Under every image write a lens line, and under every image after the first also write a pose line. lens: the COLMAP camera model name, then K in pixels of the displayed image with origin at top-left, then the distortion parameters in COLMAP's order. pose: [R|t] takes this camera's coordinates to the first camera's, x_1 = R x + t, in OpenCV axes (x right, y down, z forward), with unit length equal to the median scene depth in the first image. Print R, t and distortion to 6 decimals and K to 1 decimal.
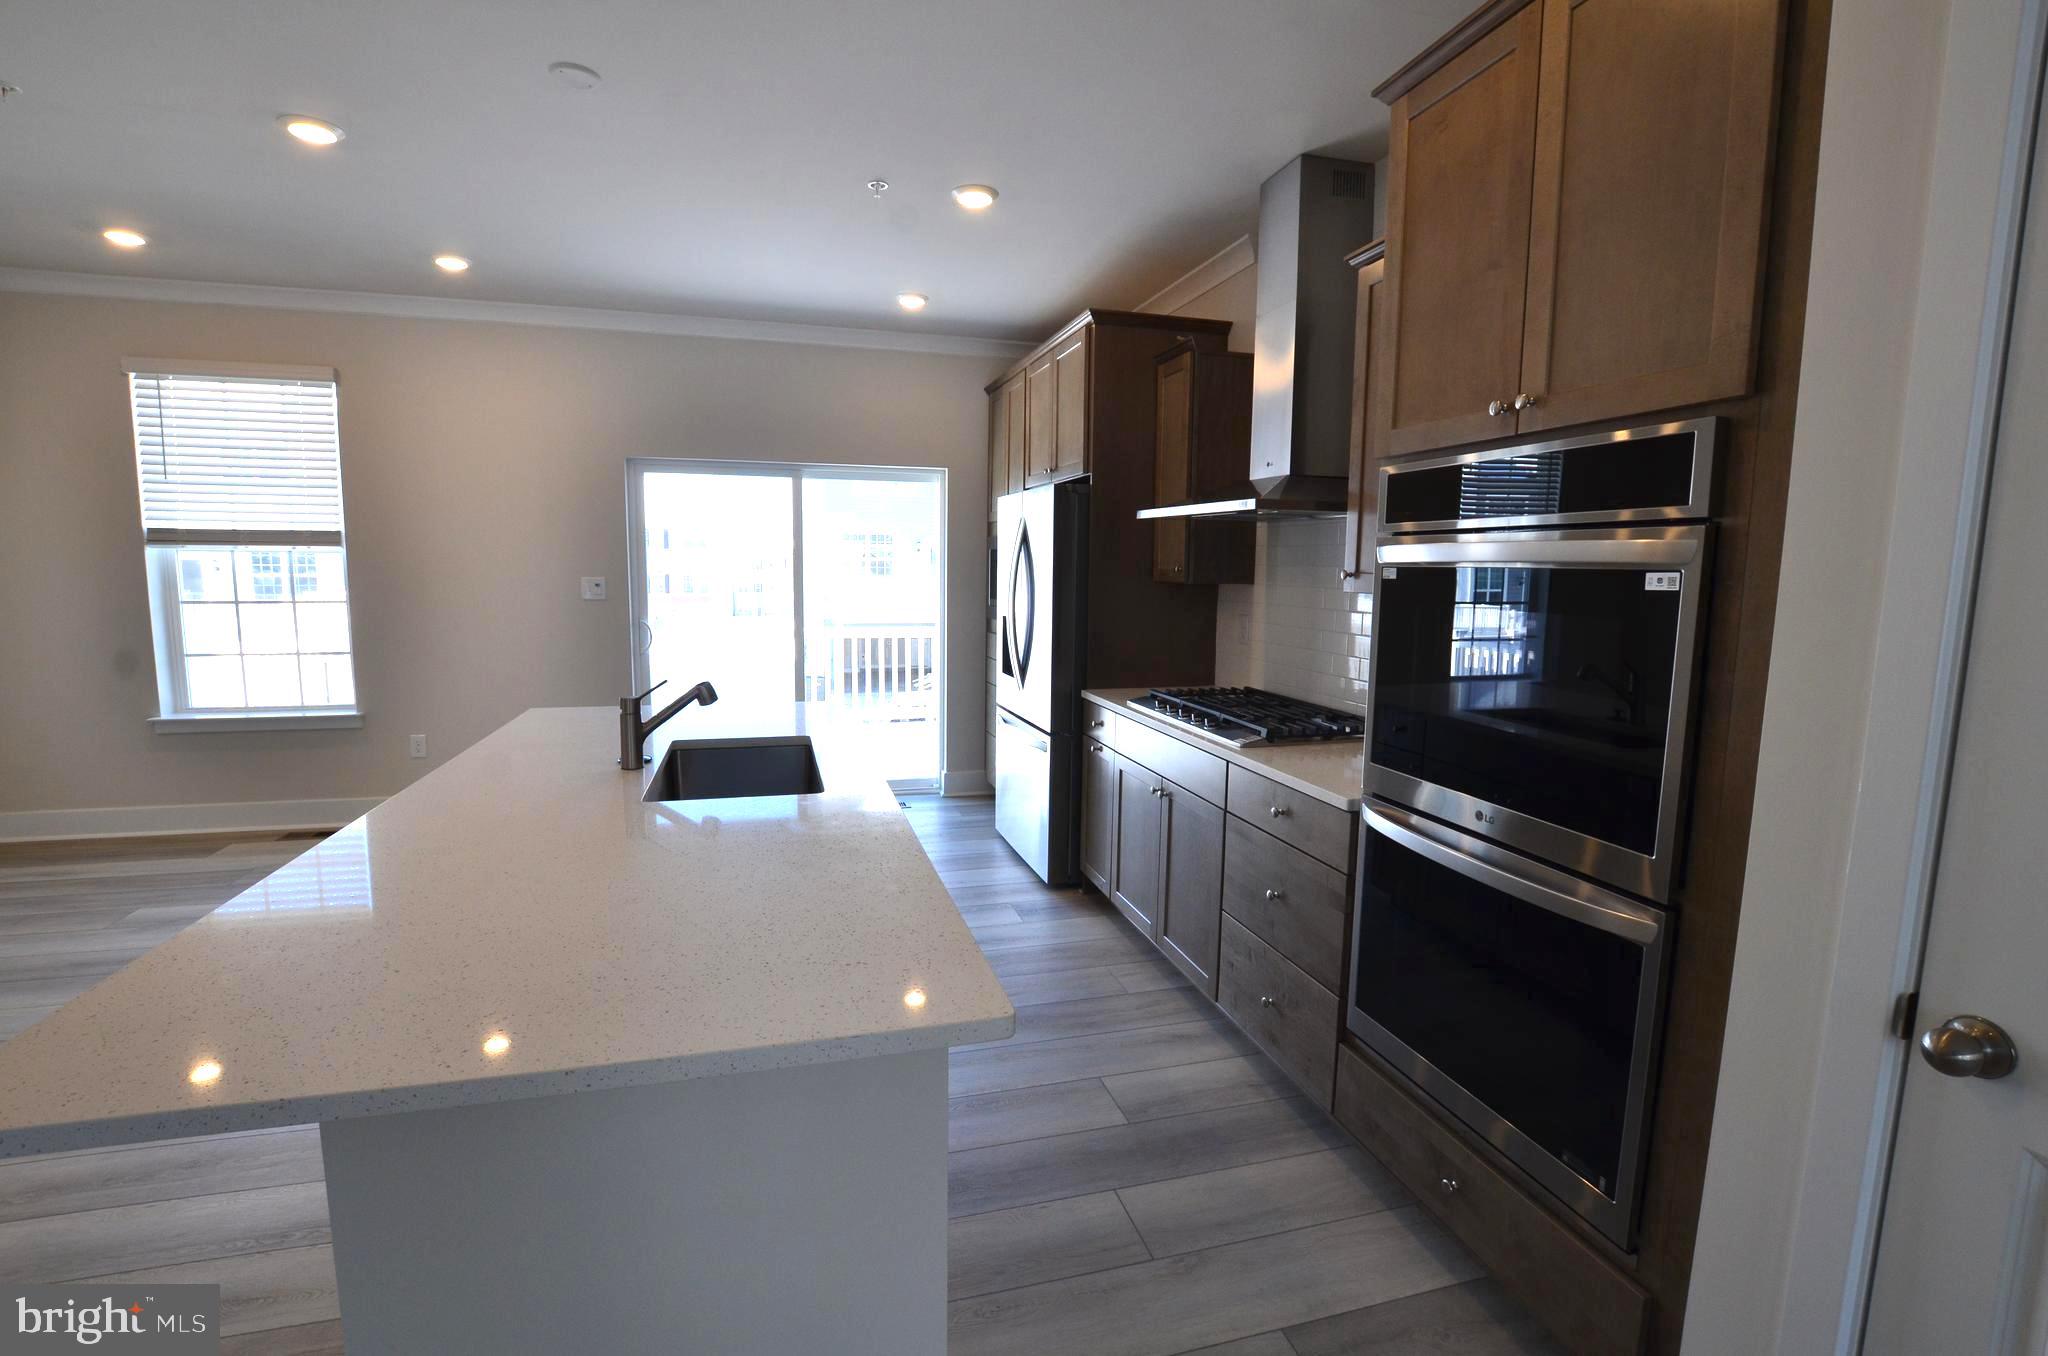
lens RADIAL K [[904.9, 0, 1034.2], [0, 904.9, 680.9], [0, 0, 1]] dist [-0.049763, 0.006387]
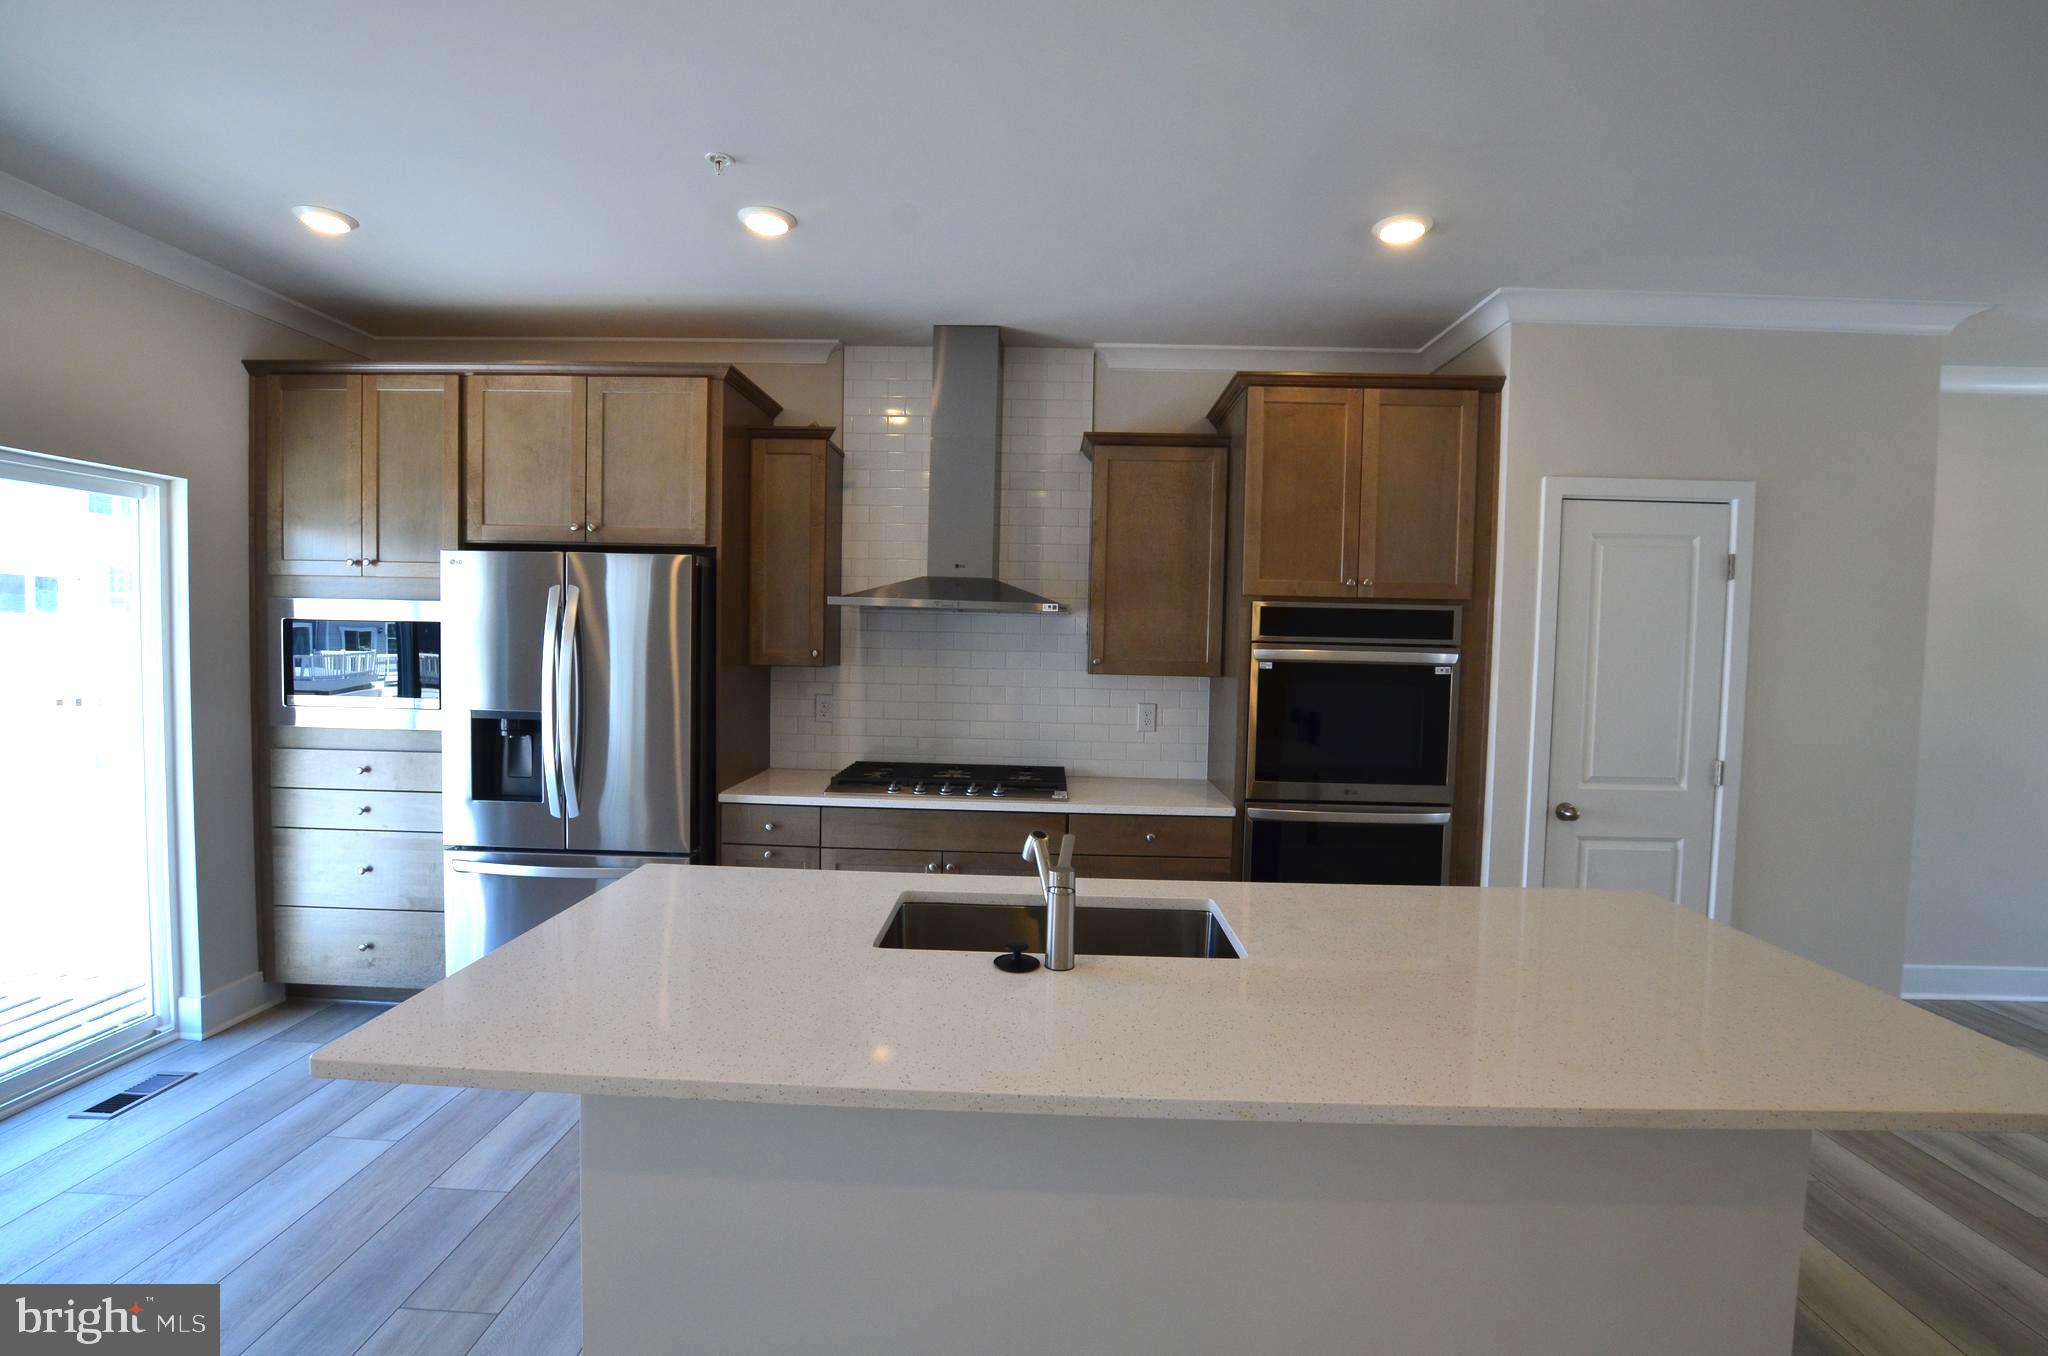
lens RADIAL K [[904.9, 0, 1034.2], [0, 904.9, 680.9], [0, 0, 1]] dist [-0.049763, 0.006387]
pose [[0.311507, -0.047430, 0.949059, -0.730966], [0.100700, 0.994777, 0.016663, -0.088954], [-0.944893, 0.090380, 0.314656, 0.482745]]
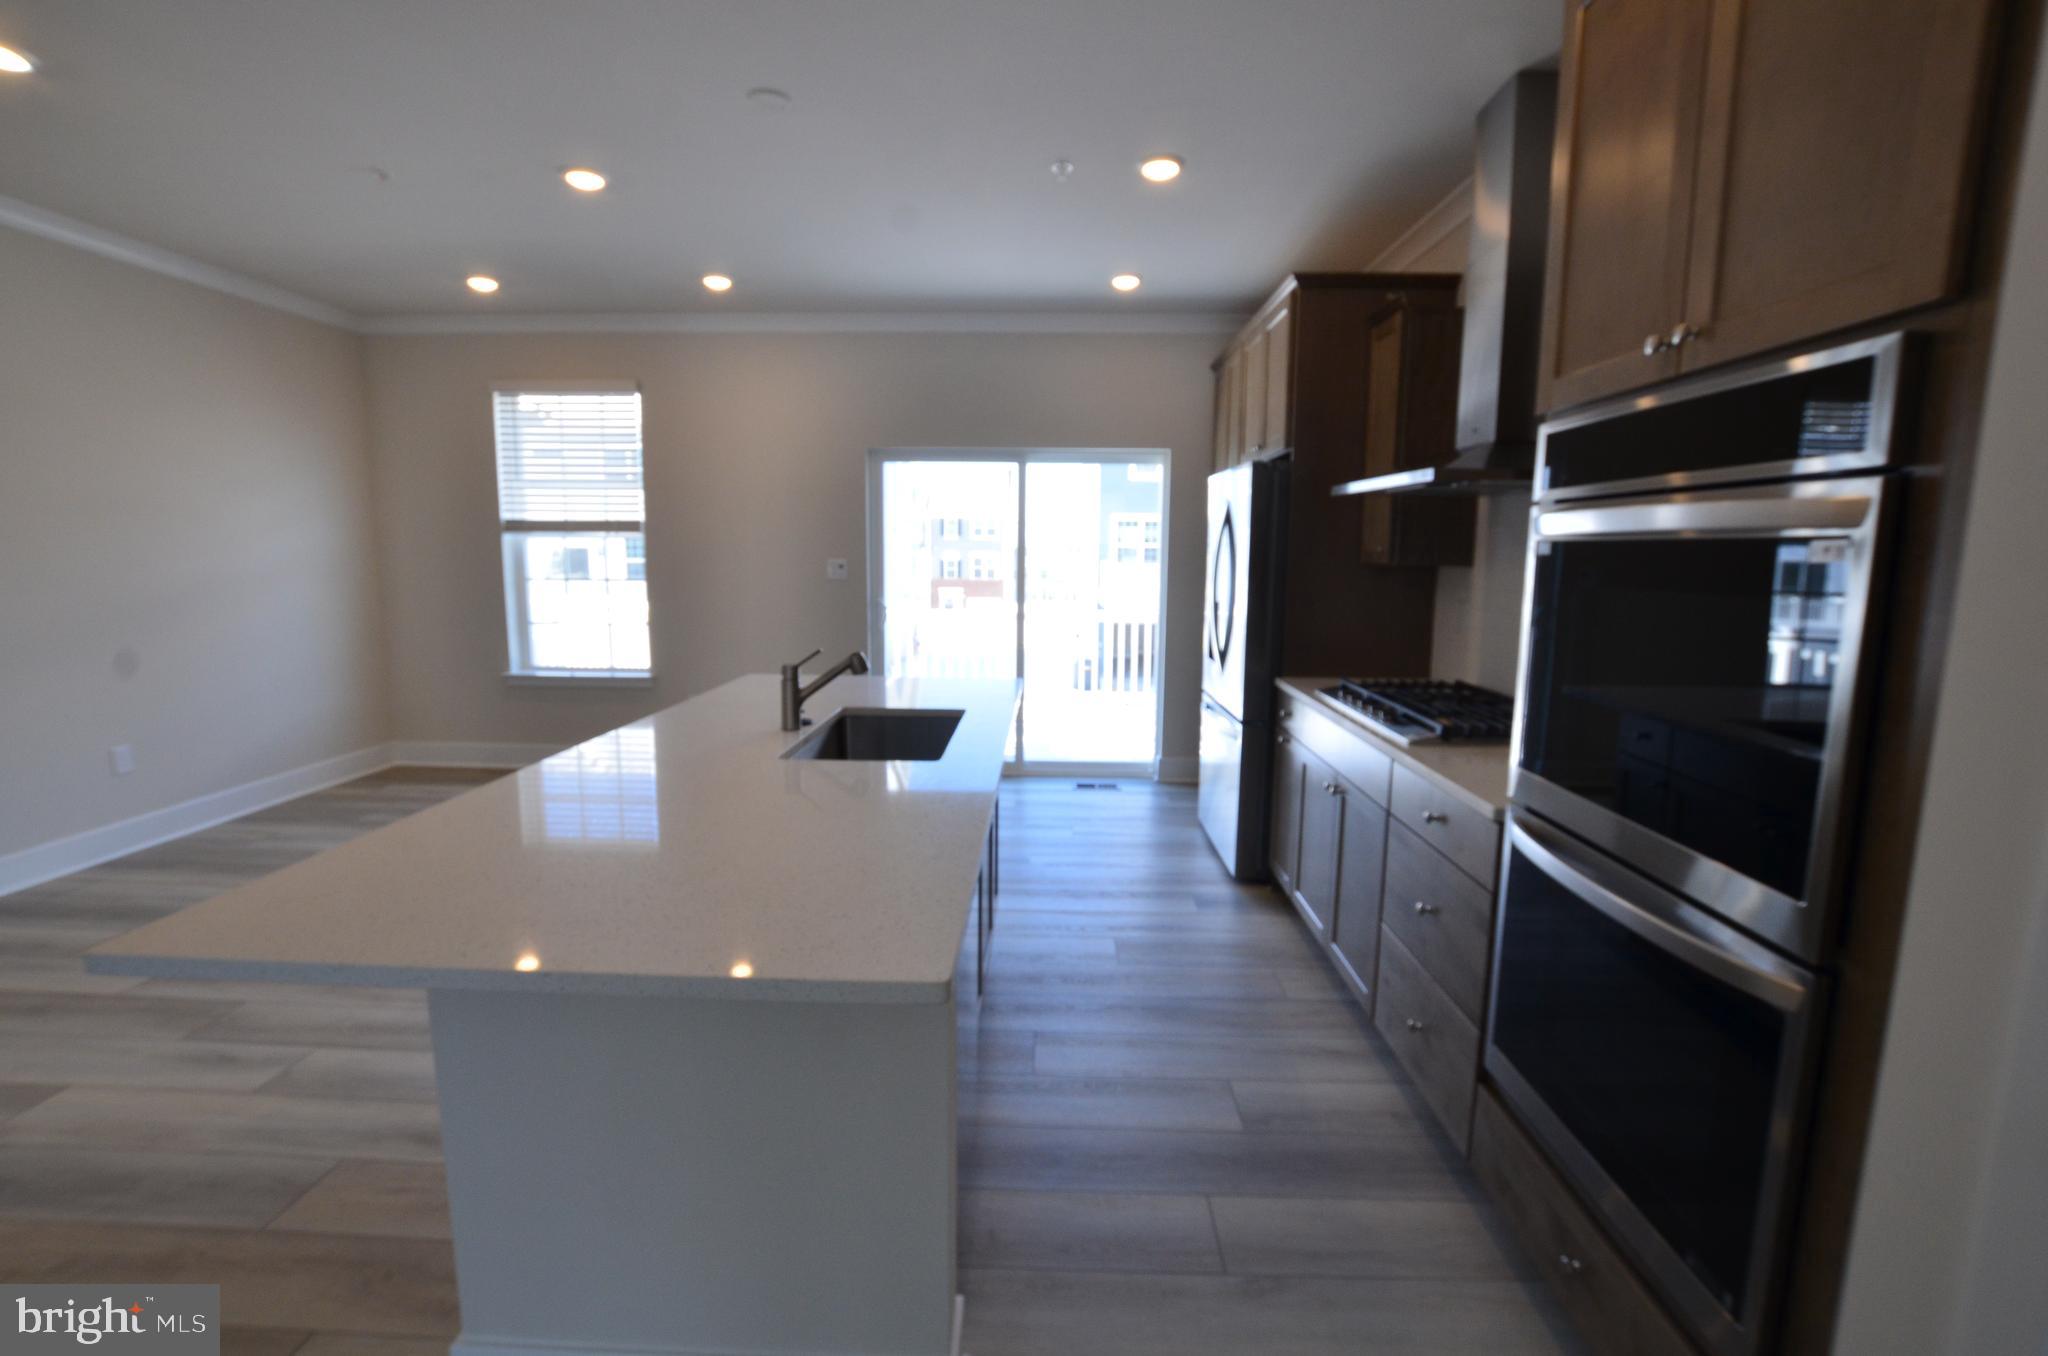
lens RADIAL K [[904.9, 0, 1034.2], [0, 904.9, 680.9], [0, 0, 1]] dist [-0.049763, 0.006387]
pose [[0.953263, 0.038051, -0.299736, 0.105479], [-0.033682, 0.999238, 0.019732, 0.003814], [0.300258, -0.008714, 0.953818, 0.022093]]
